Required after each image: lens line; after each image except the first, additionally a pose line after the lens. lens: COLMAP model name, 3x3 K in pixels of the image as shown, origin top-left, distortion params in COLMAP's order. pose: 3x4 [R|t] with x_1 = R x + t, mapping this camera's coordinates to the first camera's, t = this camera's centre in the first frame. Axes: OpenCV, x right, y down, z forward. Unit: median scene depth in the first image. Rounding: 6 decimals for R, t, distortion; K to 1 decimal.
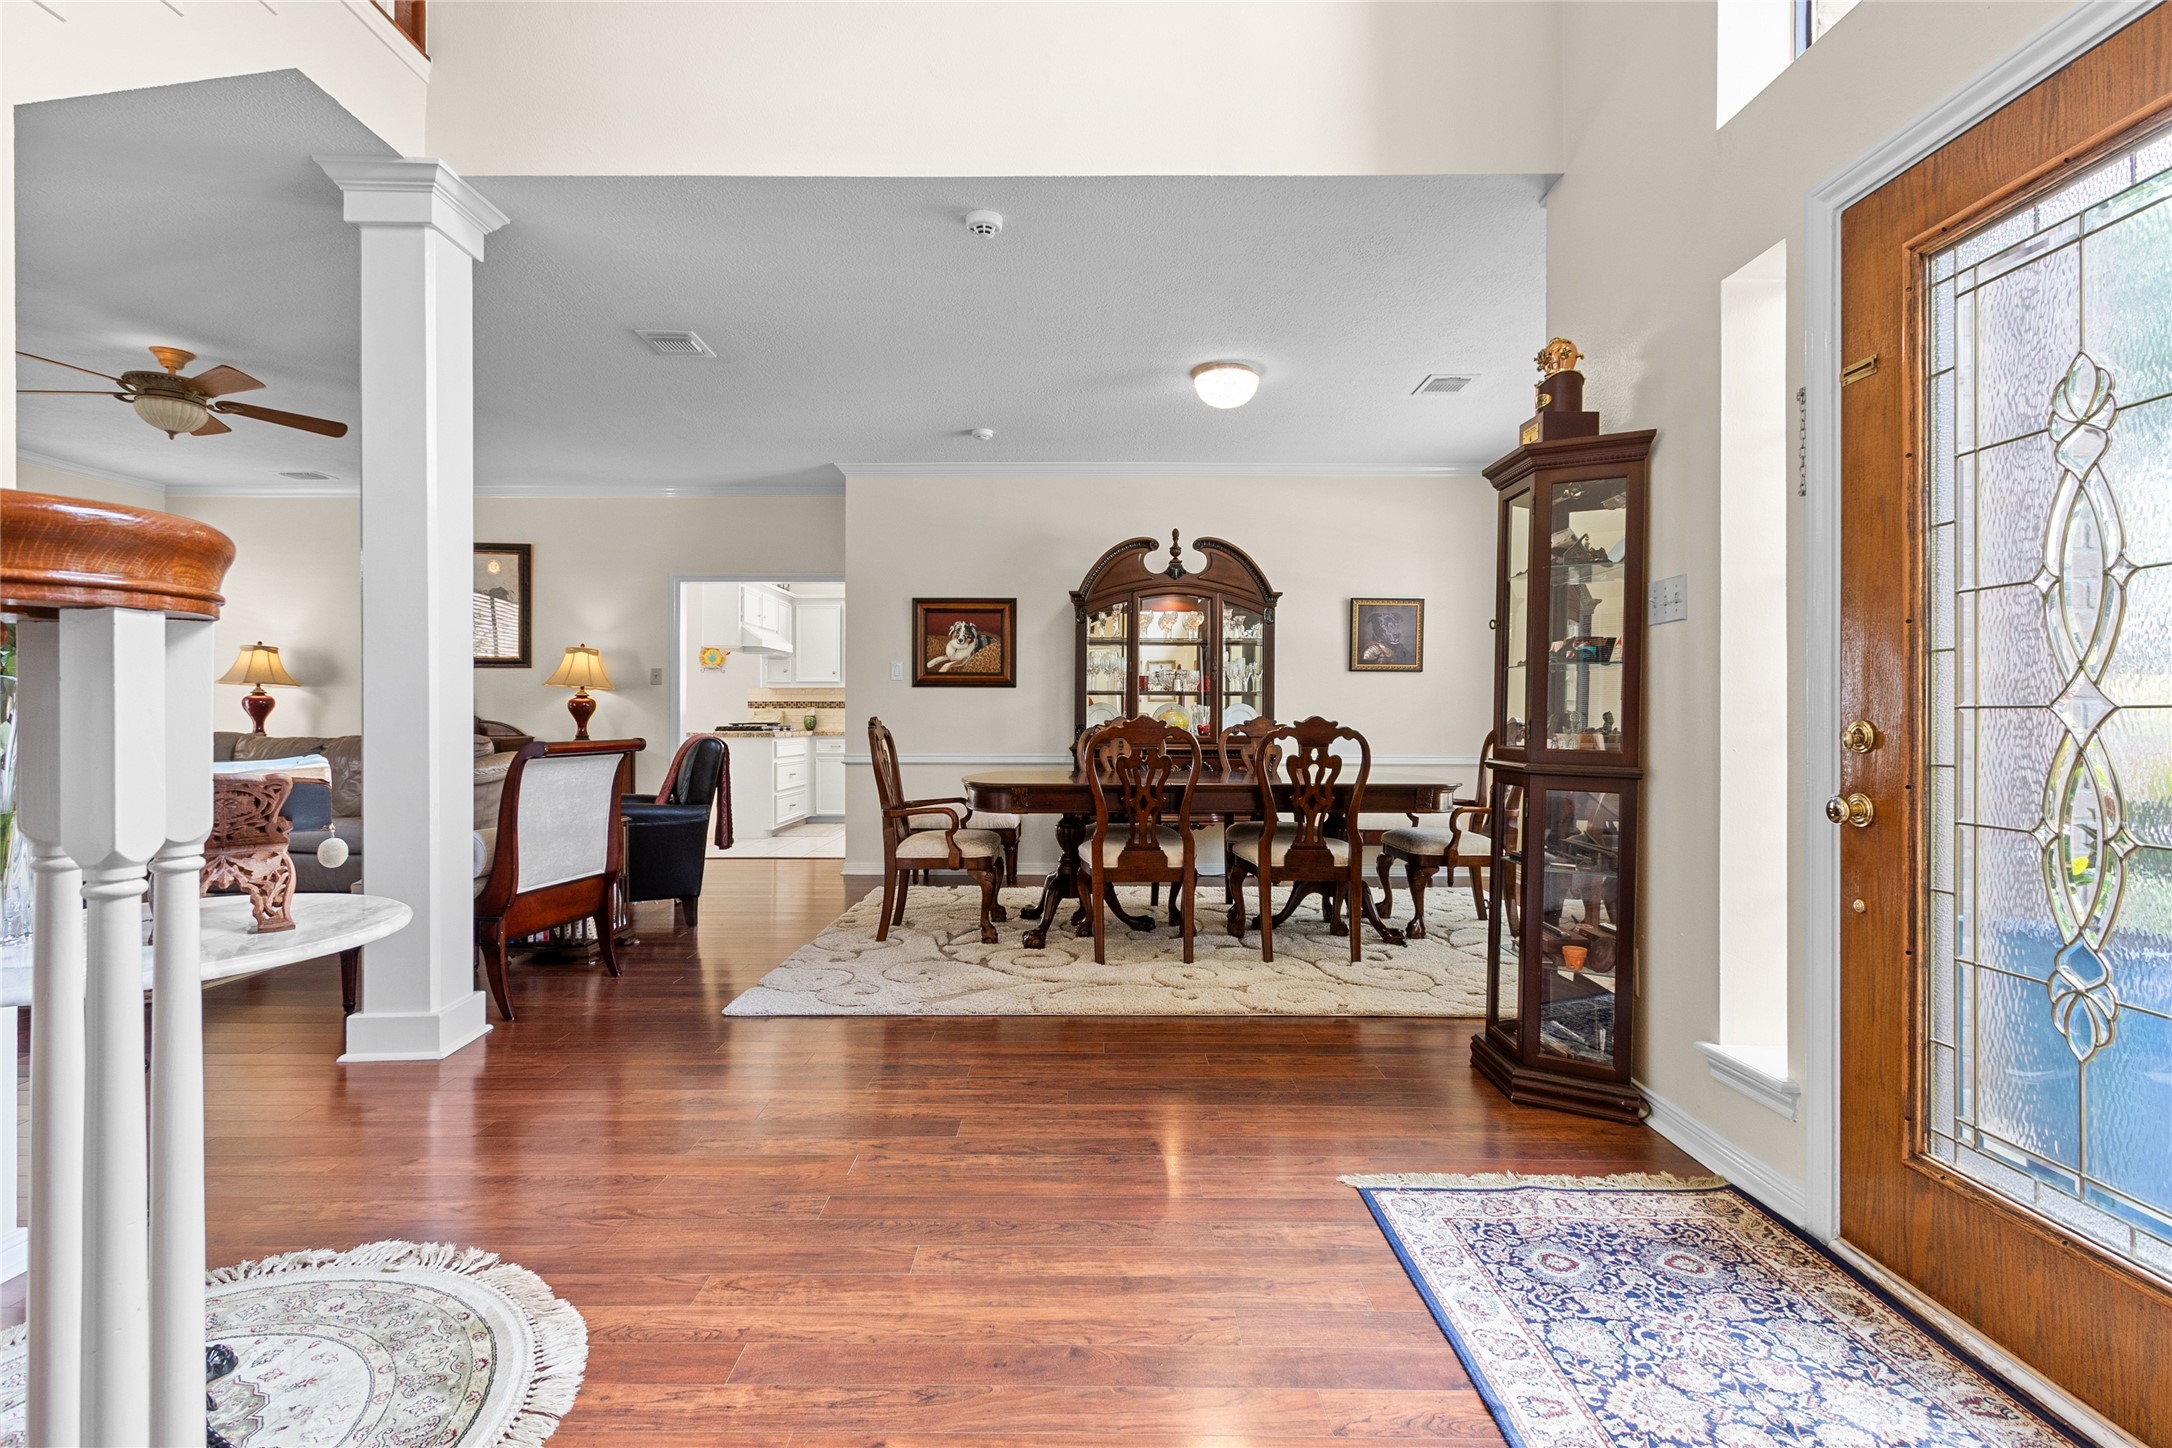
lens RADIAL K [[1001.6, 0, 1087.2], [0, 1001.6, 719.1], [0, 0, 1]] dist [0.007242, -0.003008]
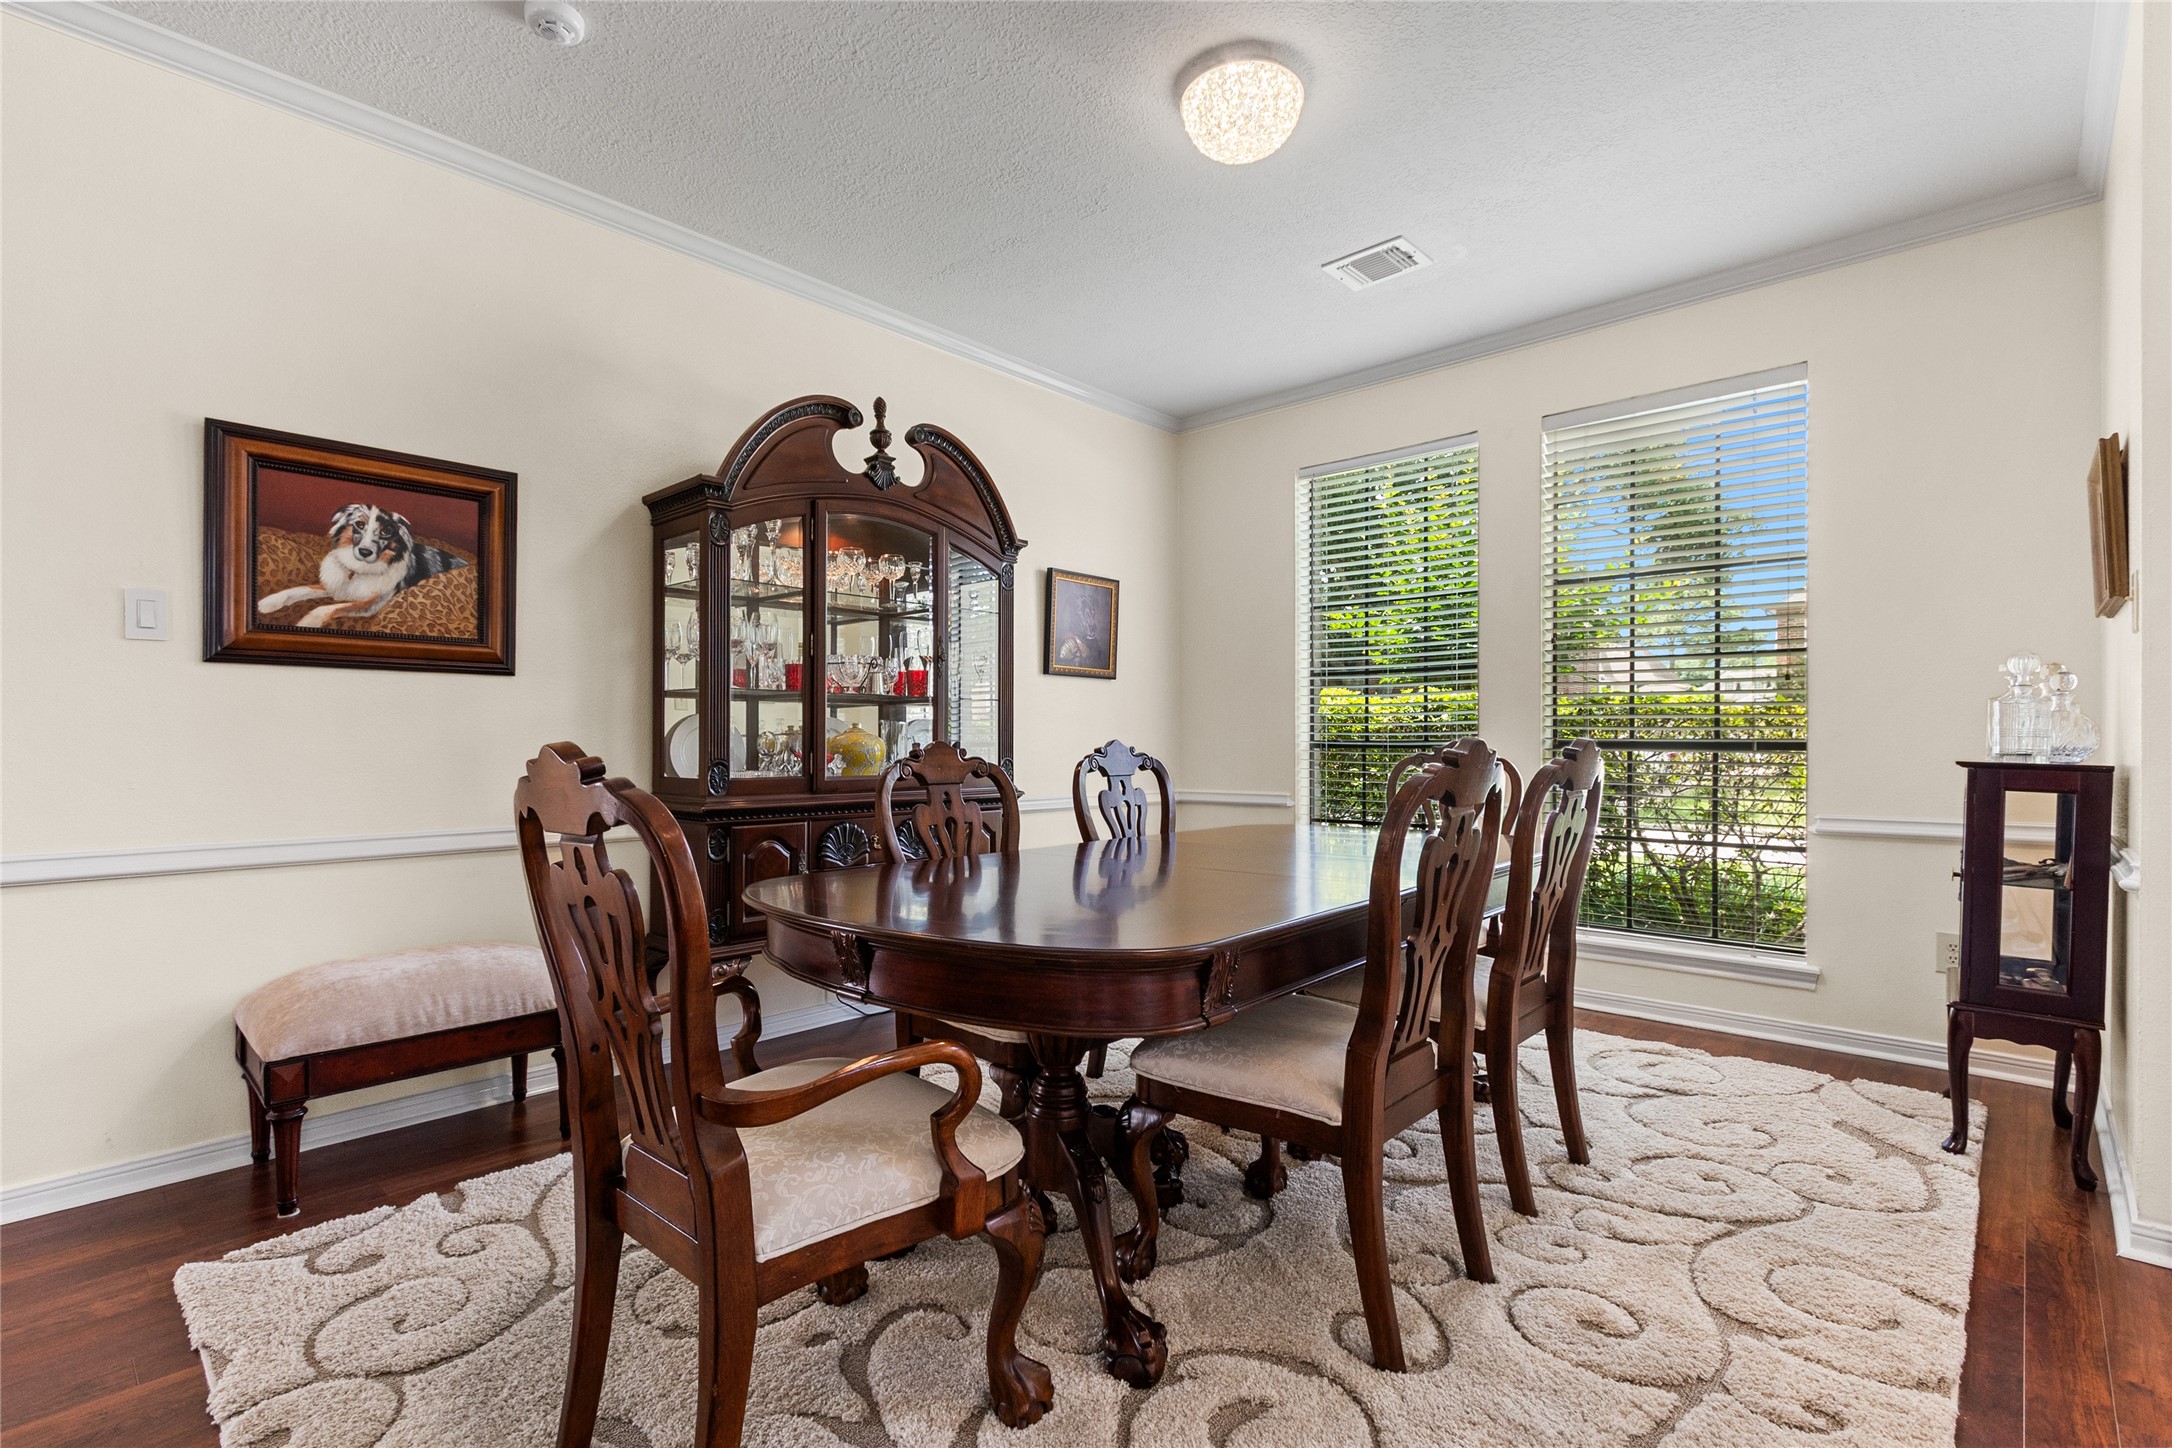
lens RADIAL K [[1001.6, 0, 1078.0], [0, 1001.6, 742.3], [0, 0, 1]] dist [0.007242, -0.003008]
pose [[0.679411, -0.004231, 0.733746, -0.239856], [0.001205, 0.999988, 0.004650, -0.003945], [-0.733757, -0.002275, 0.679408, 0.543326]]
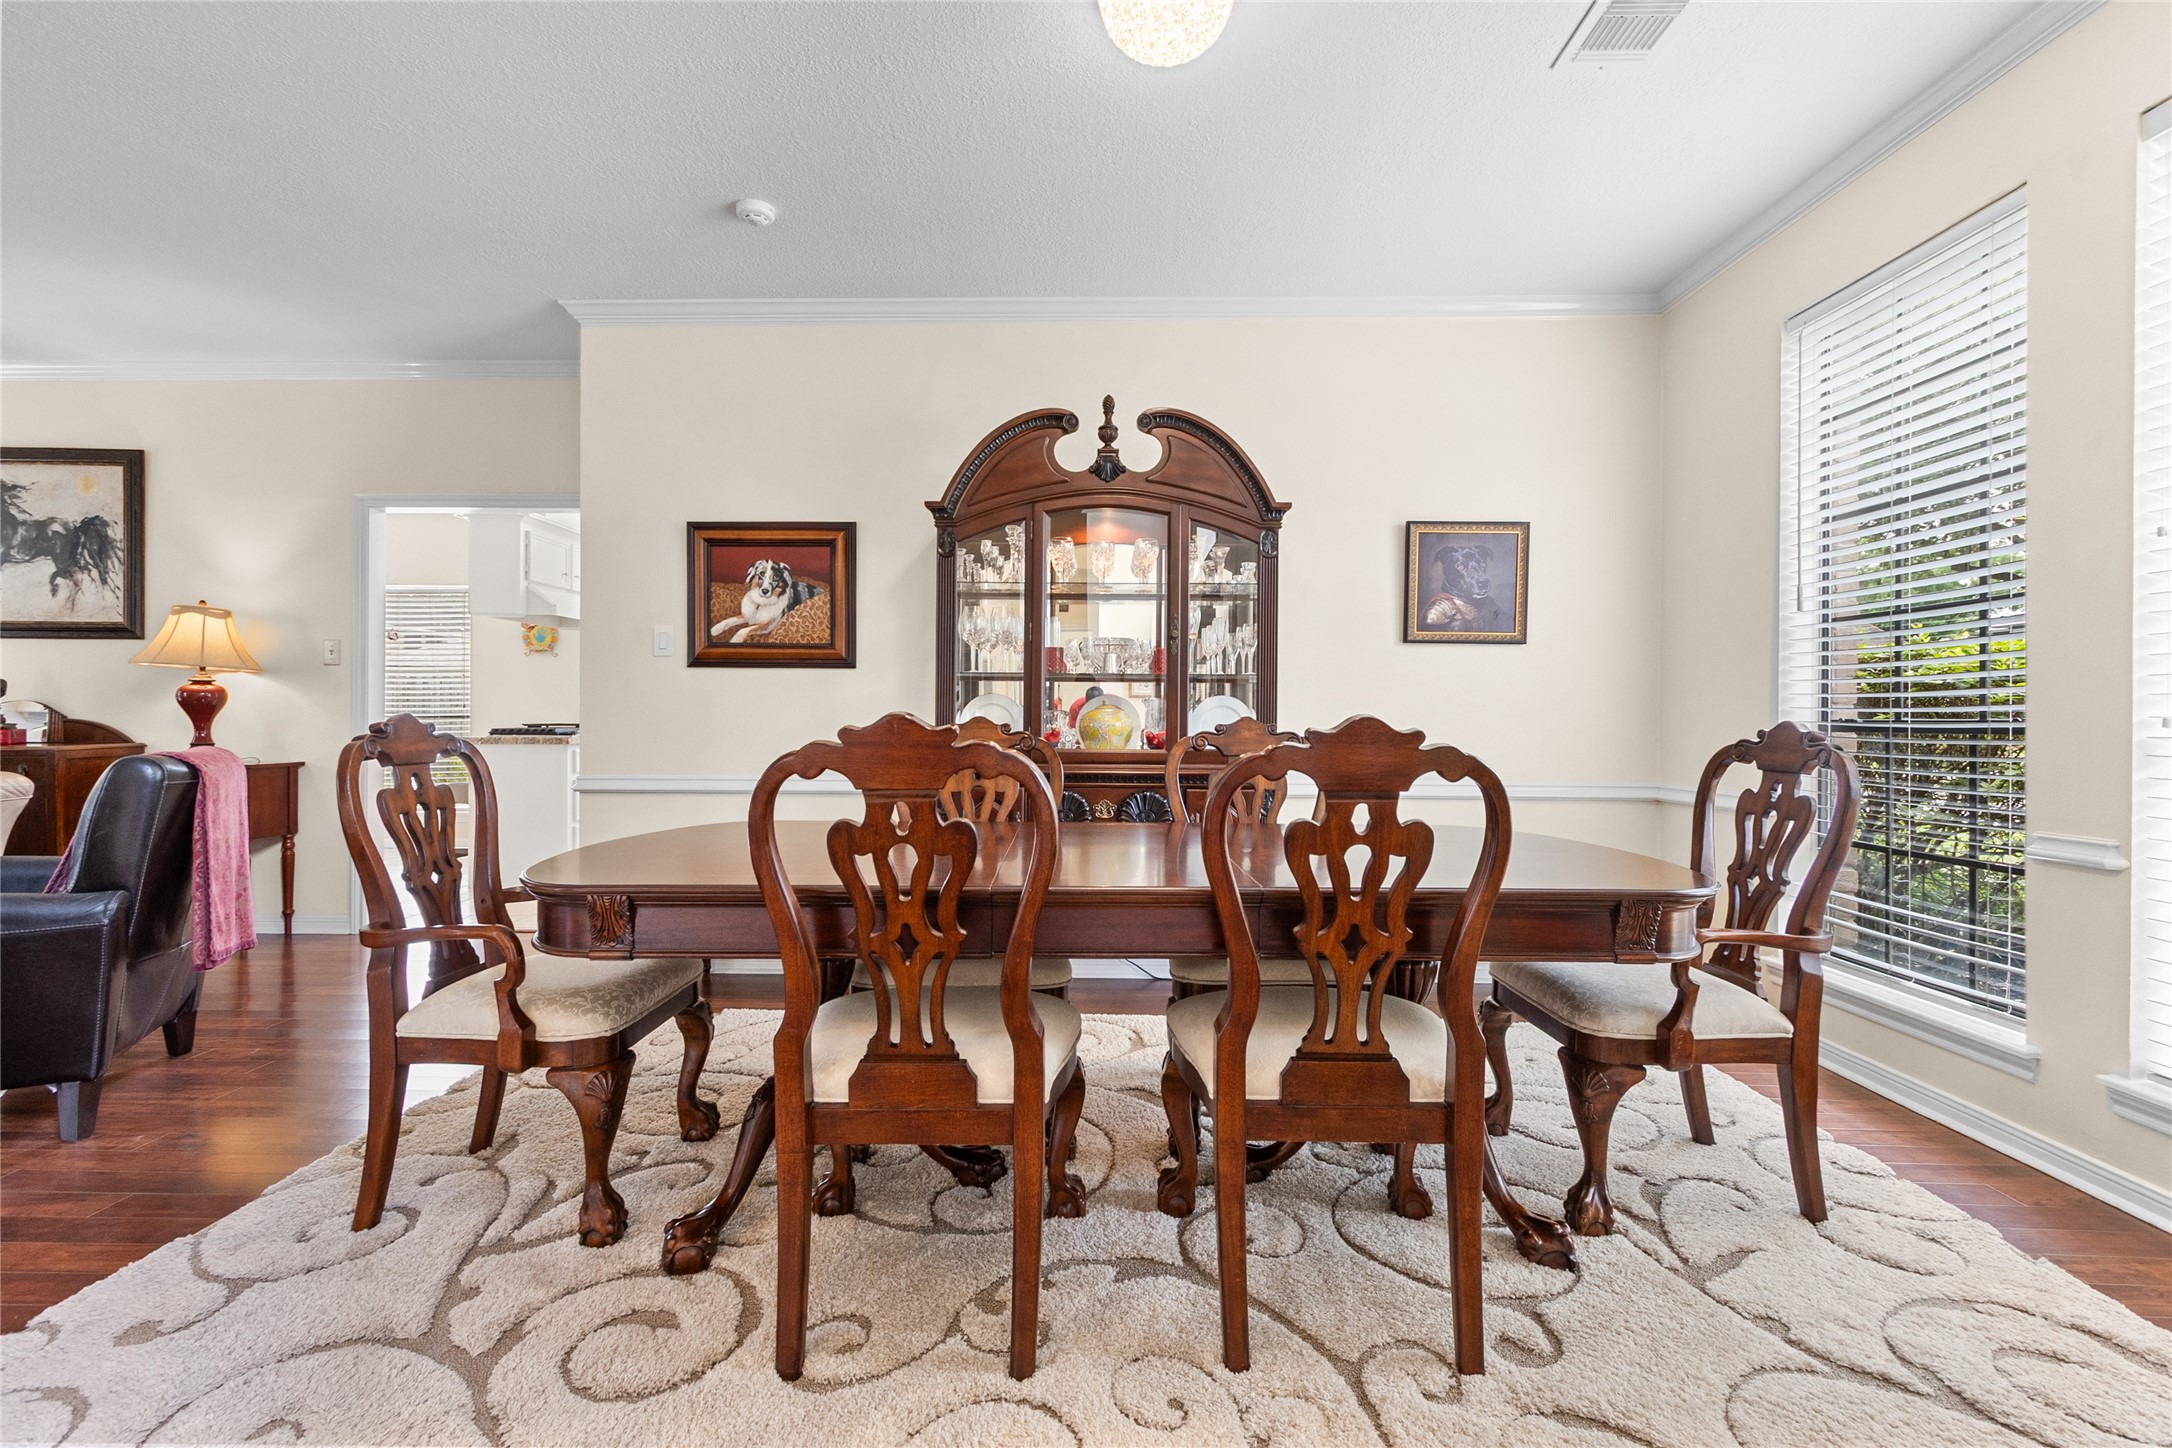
lens RADIAL K [[1001.6, 0, 1089.7], [0, 1001.6, 717.7], [0, 0, 1]] dist [0.007242, -0.003008]
pose [[0.999844, 0.003702, -0.017287, 0.087164], [-0.003739, 0.999991, -0.002106, -0.000643], [0.017279, 0.002170, 0.999848, 0.411947]]
